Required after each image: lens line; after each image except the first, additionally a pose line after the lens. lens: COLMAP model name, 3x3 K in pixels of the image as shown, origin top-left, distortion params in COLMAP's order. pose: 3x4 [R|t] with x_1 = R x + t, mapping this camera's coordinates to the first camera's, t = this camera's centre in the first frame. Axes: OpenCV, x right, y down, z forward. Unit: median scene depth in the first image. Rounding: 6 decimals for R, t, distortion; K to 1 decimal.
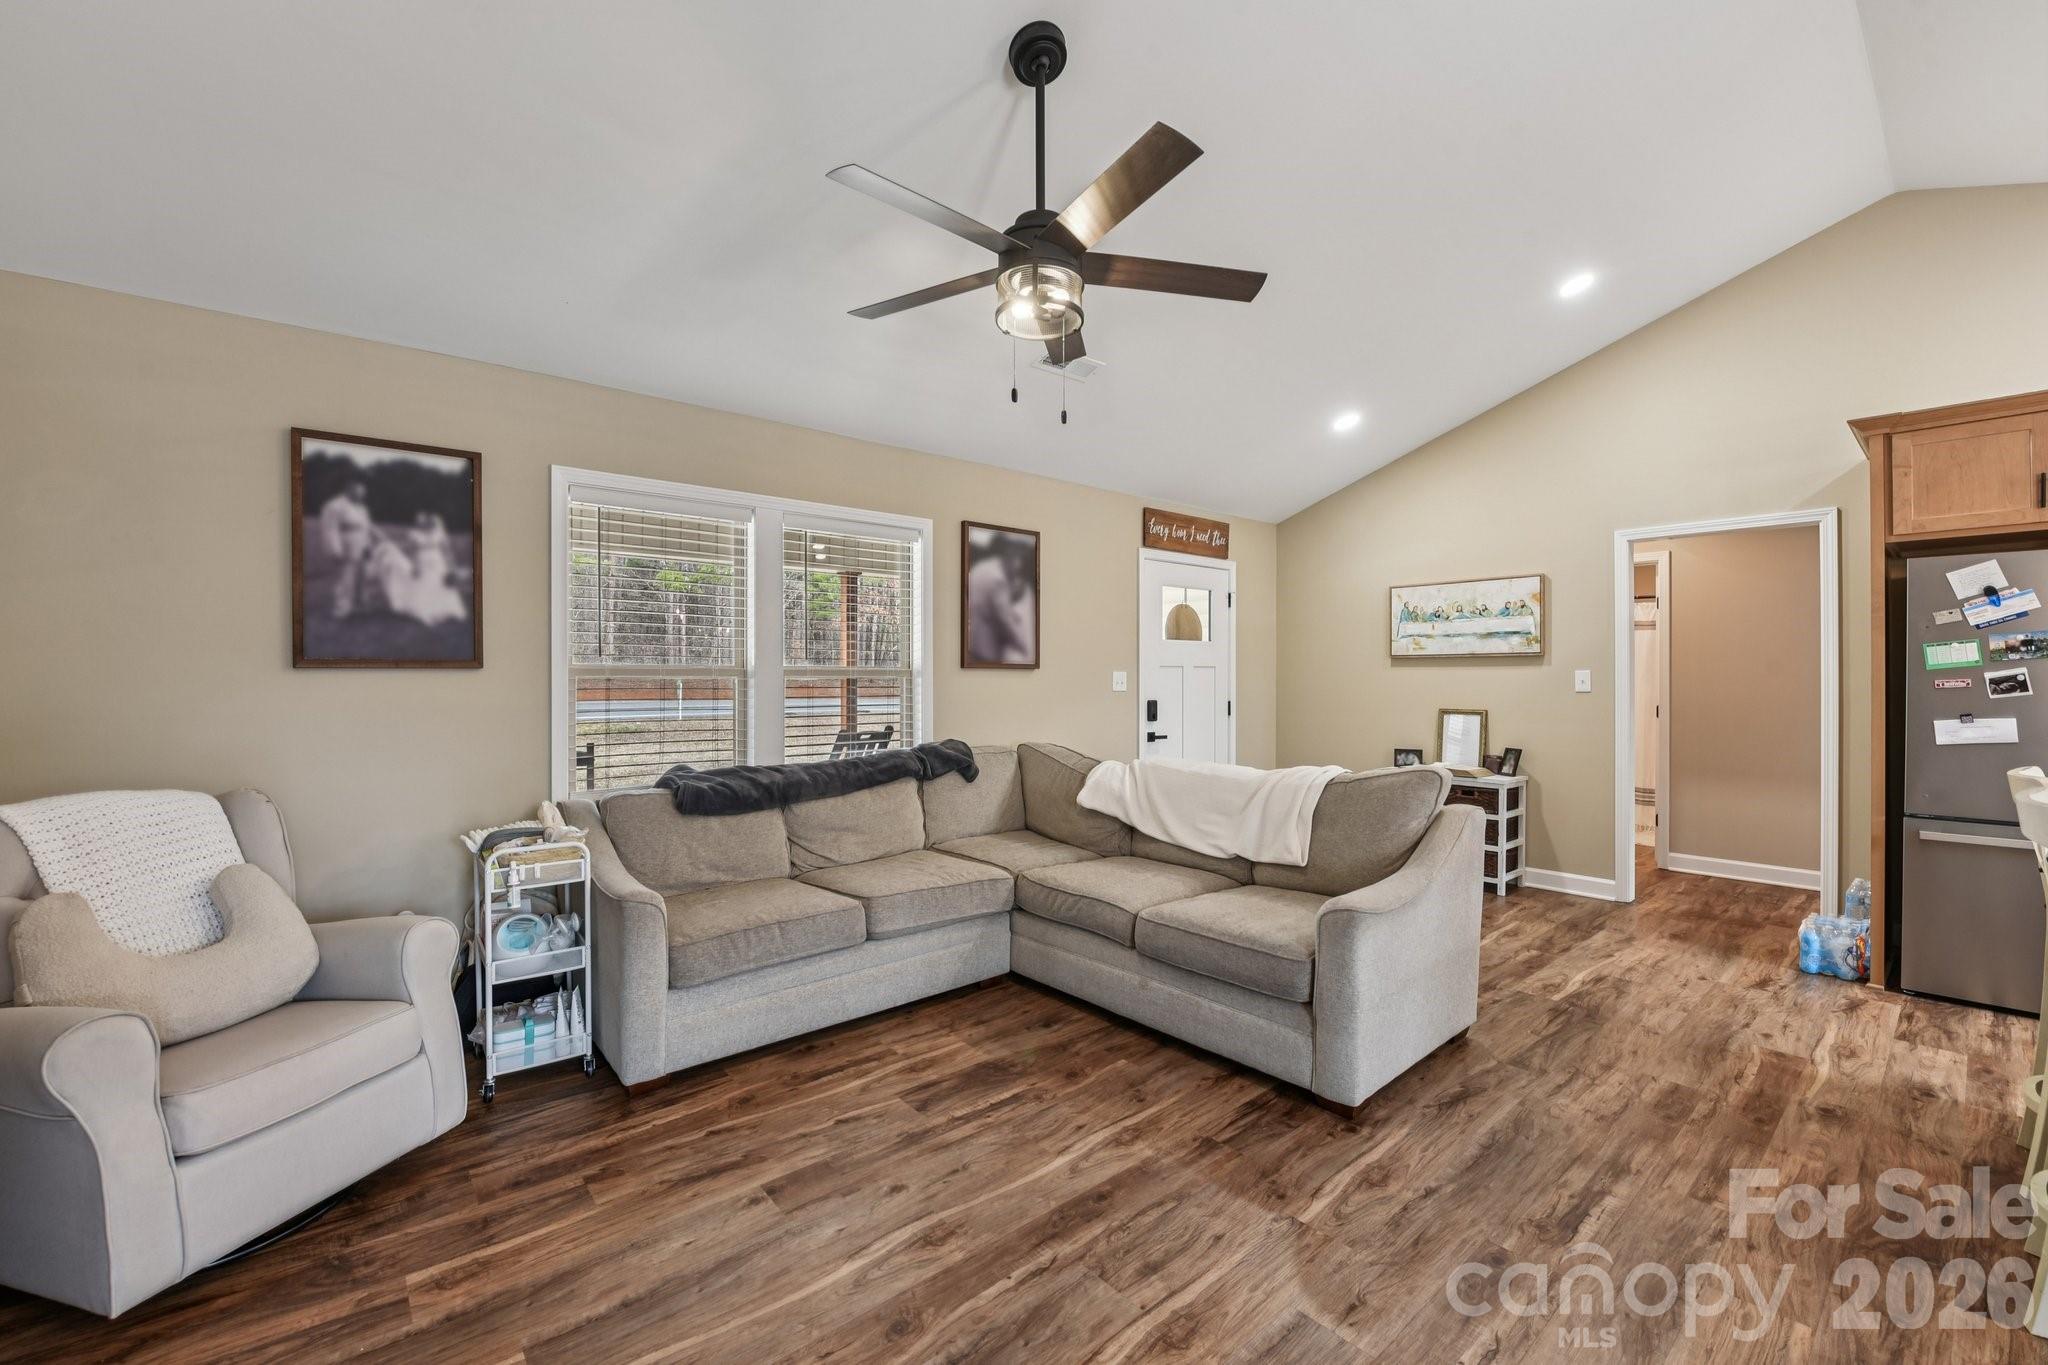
lens RADIAL K [[833.7, 0, 1024.0], [0, 833.7, 682.5], [0, 0, 1]] dist [-0.017648, -0.000102]
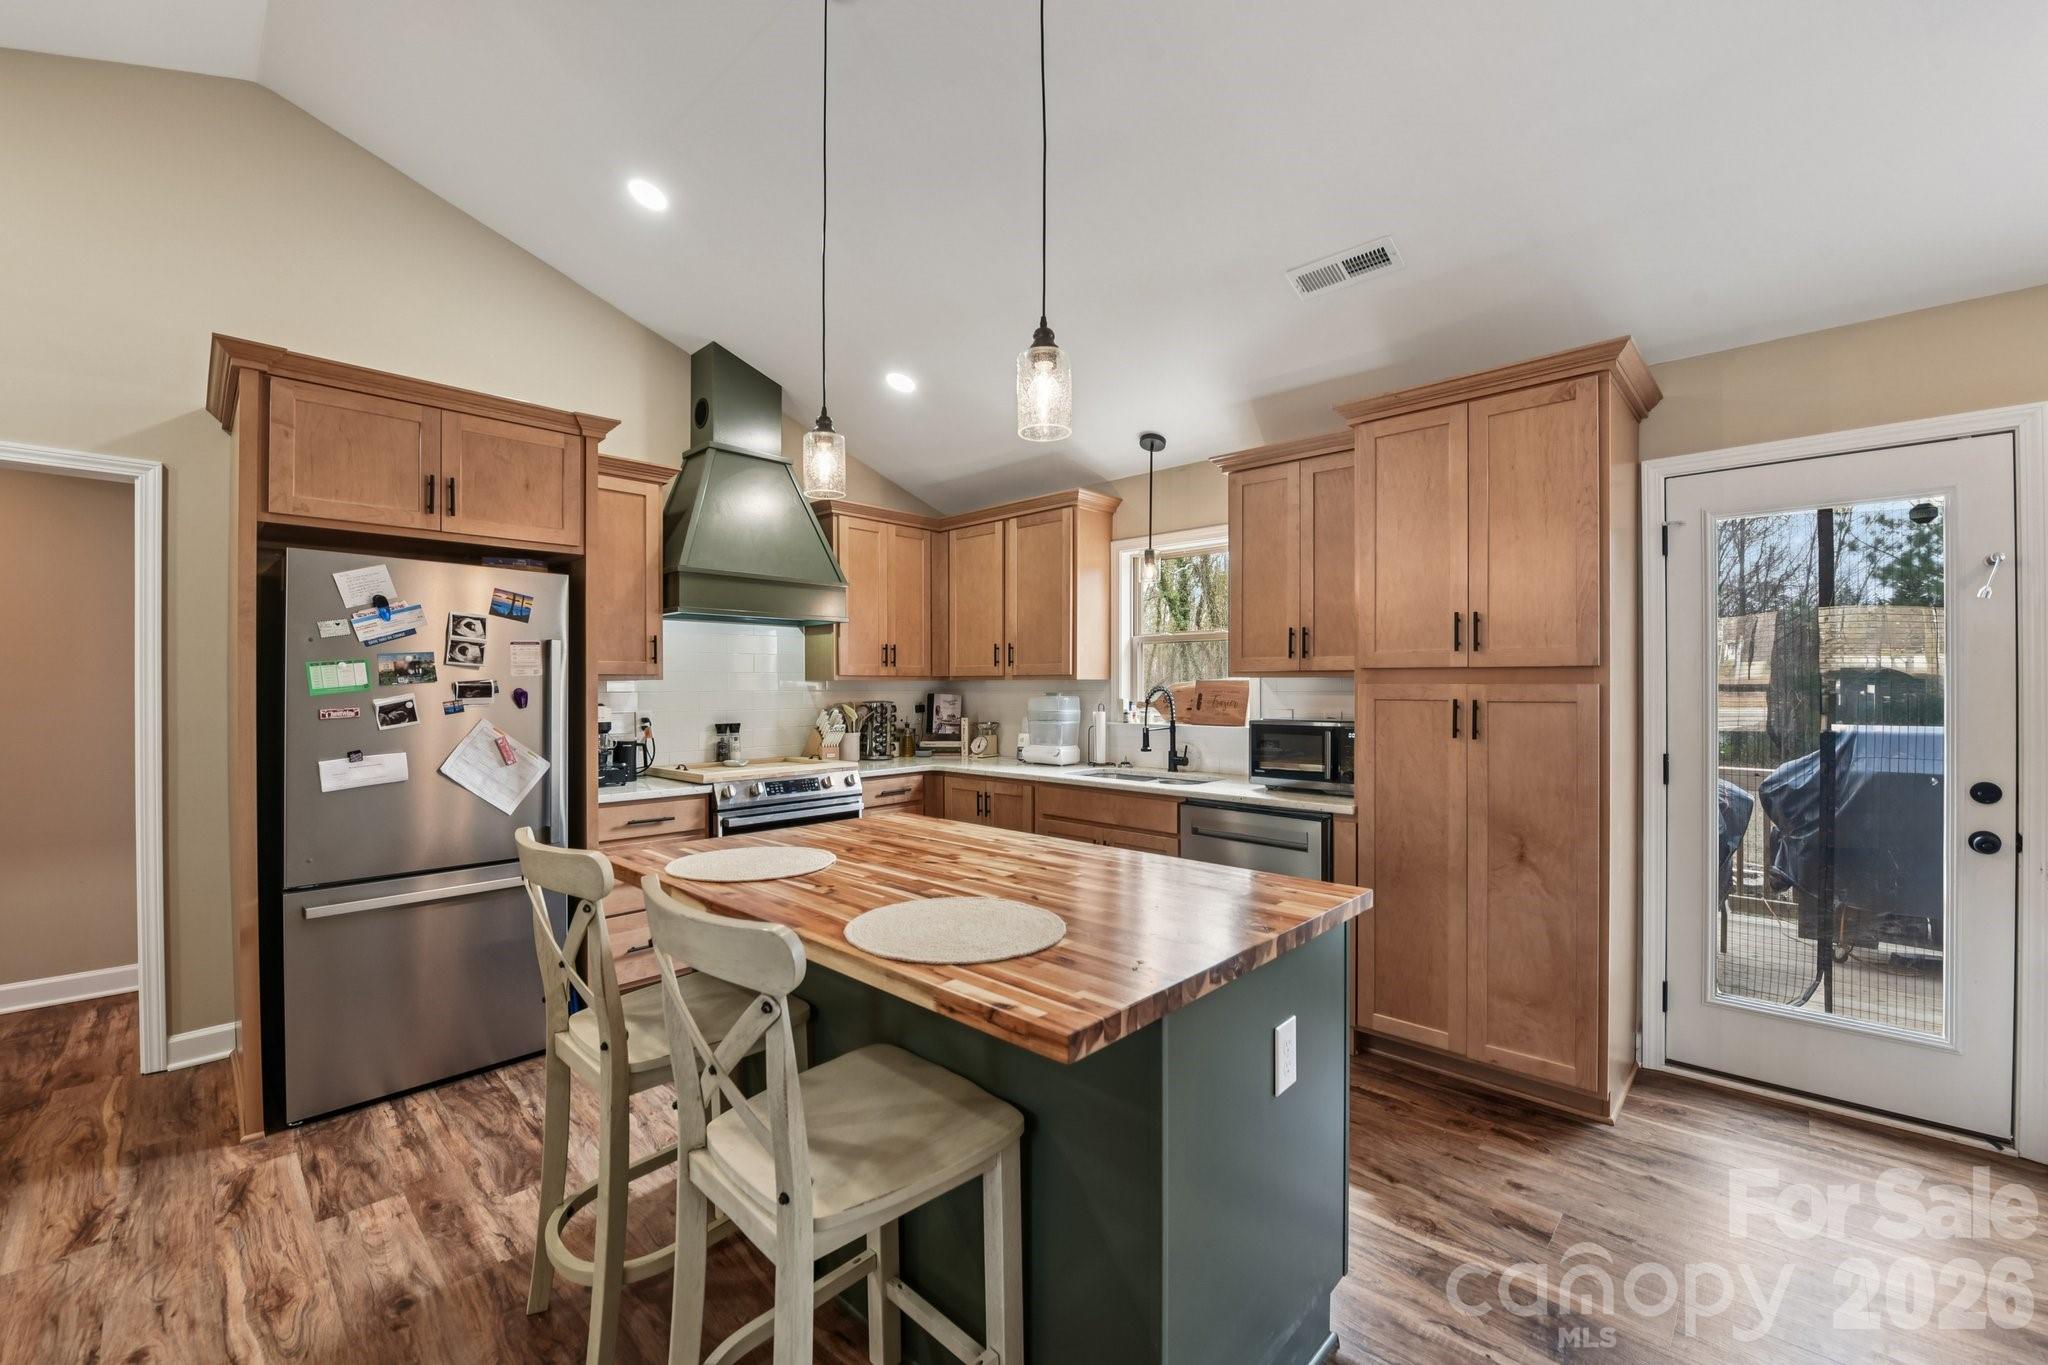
lens RADIAL K [[817.3, 0, 1027.6], [0, 817.3, 684.3], [0, 0, 1]] dist [-0.022646, 0.000474]
pose [[-0.112485, 0.004048, 0.993645, 0.292661], [0.005551, 0.999979, -0.003446, -0.021040], [-0.993638, 0.005128, -0.112505, 0.431263]]
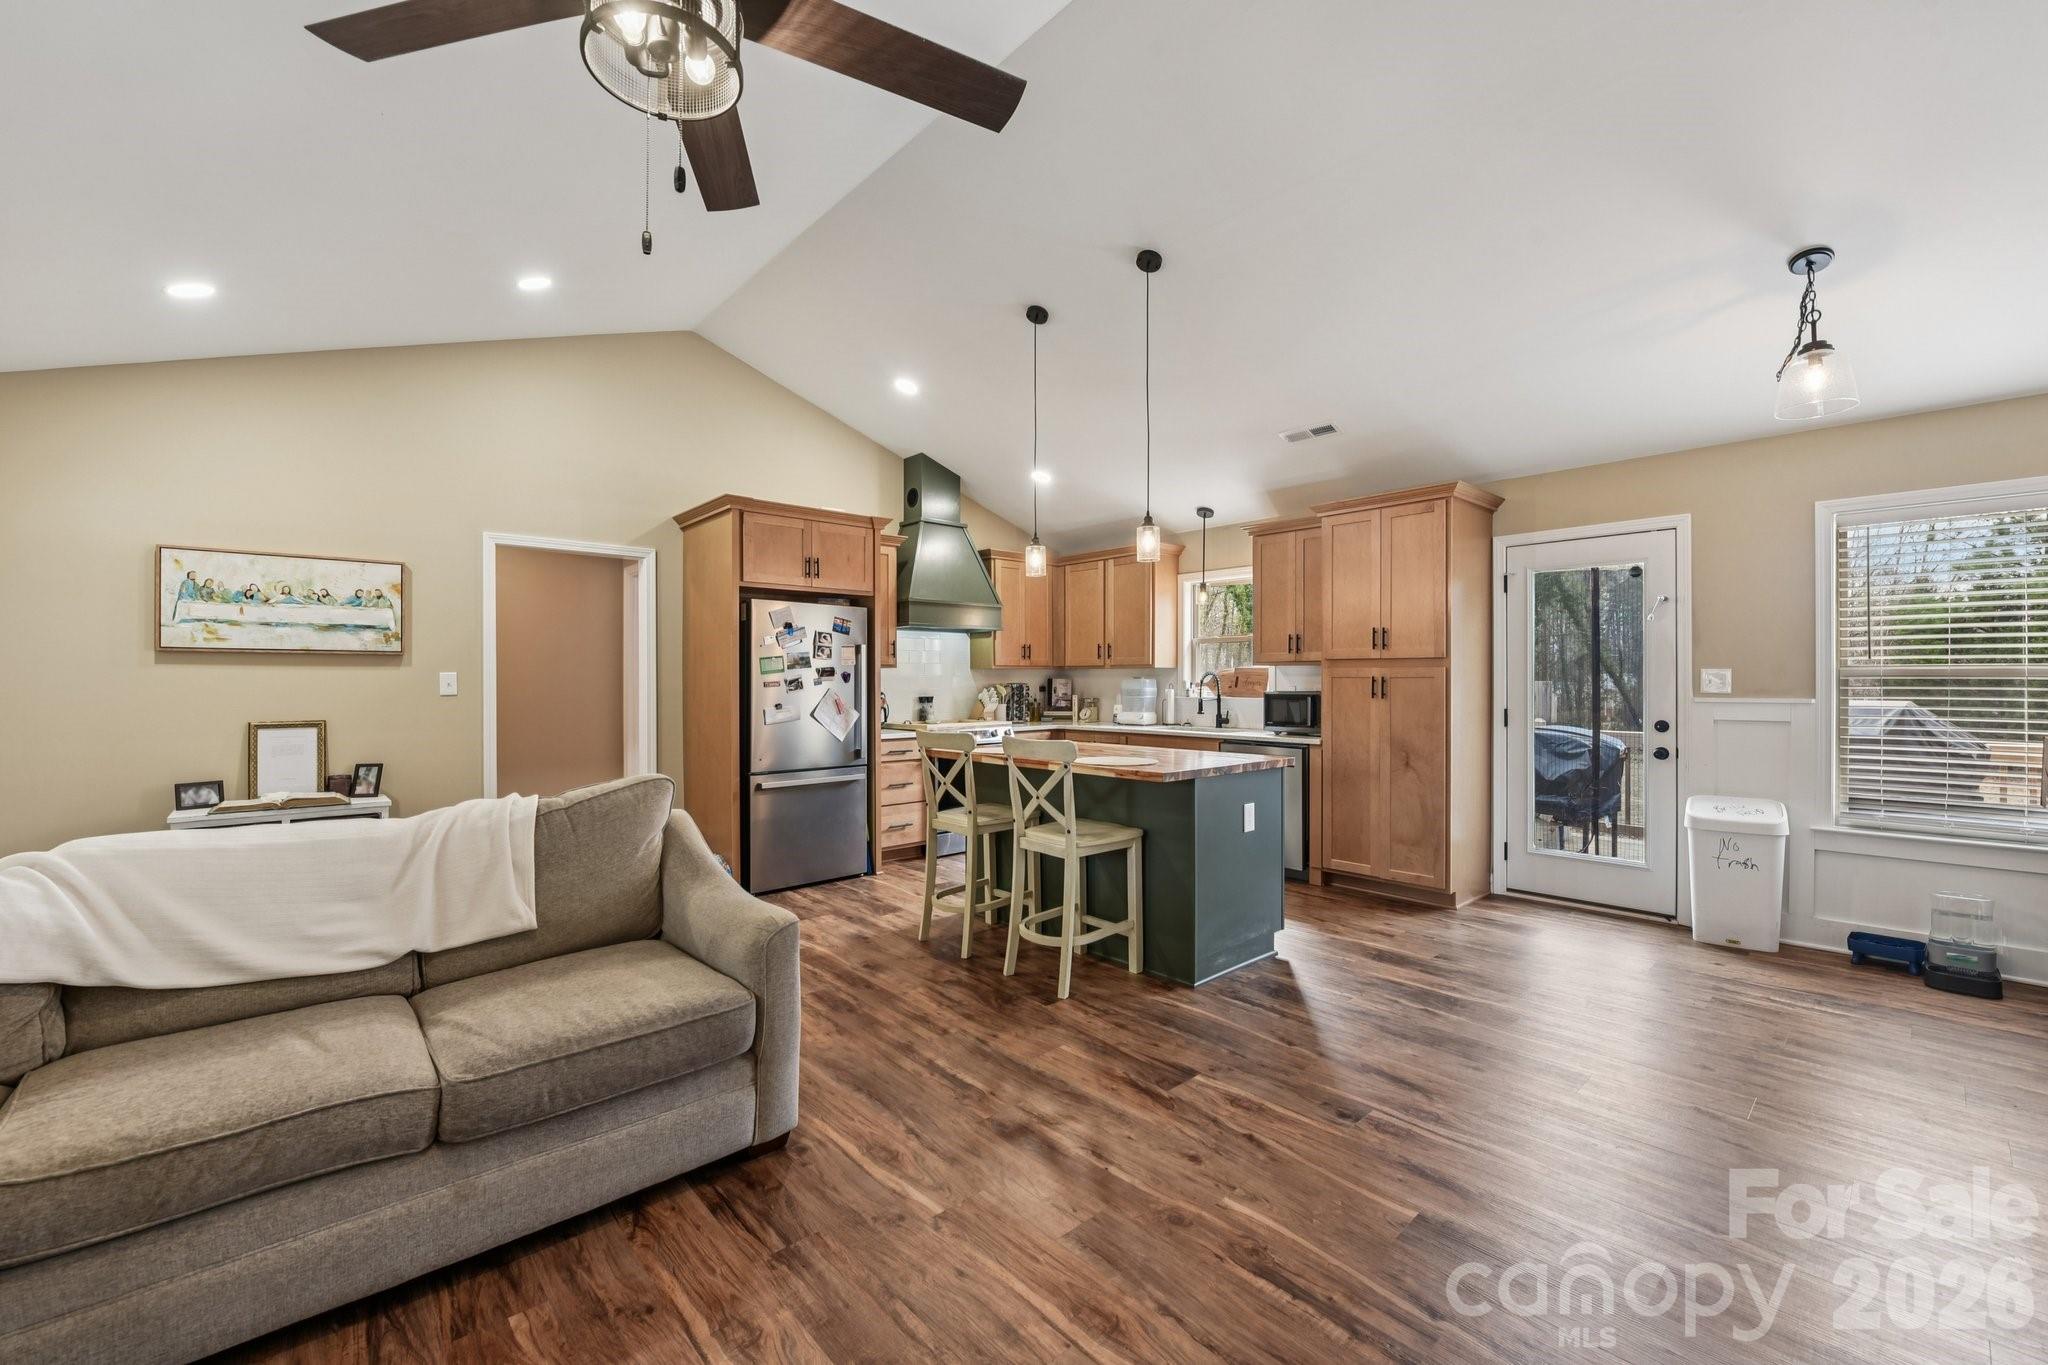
lens RADIAL K [[825.8, 0, 1024.0], [0, 825.8, 682.5], [0, 0, 1]] dist [-0.017626, -0.000249]
pose [[-0.028354, -0.001222, 0.999597, -0.427479], [0.006111, 0.999980, 0.001395, -0.000719], [-0.999579, 0.006148, -0.028346, 0.584035]]
